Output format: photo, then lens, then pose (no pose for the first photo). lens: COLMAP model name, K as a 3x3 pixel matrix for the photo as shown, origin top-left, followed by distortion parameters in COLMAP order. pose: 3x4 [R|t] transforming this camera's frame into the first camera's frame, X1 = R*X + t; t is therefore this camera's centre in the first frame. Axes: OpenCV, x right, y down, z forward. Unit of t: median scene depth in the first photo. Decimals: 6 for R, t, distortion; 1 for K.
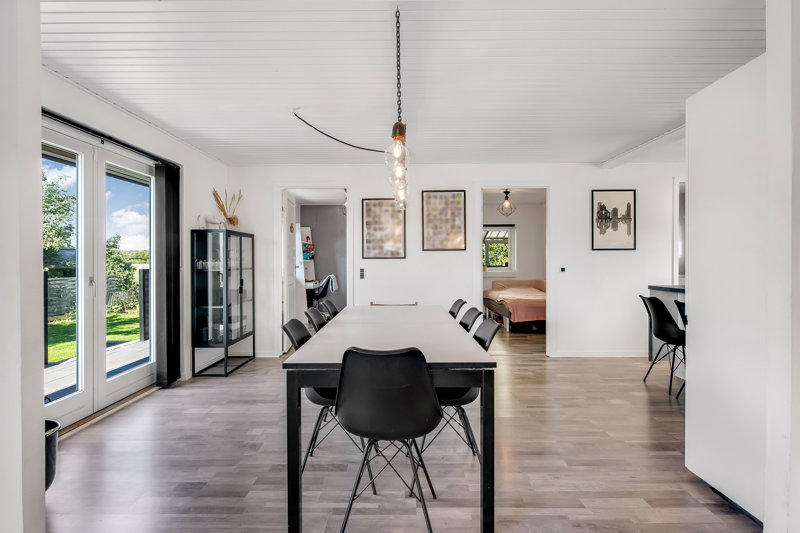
lens RADIAL K [[387.3, 0, 400.8], [0, 387.3, 259.4], [0, 0, 1]] dist [-0.002347, -0.000133]
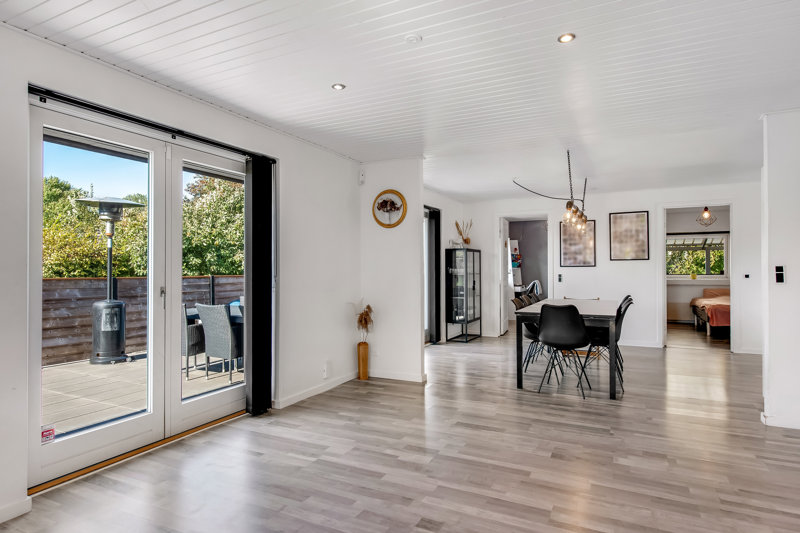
lens RADIAL K [[452.3, 0, 400.0], [0, 452.3, 266.5], [0, 0, 1]] dist [0.002882, 0.000463]
pose [[0.891555, -0.001722, -0.452908, 0.114064], [0.001362, 0.999998, -0.001119, -0.002209], [0.452910, 0.000381, 0.891556, -0.632092]]
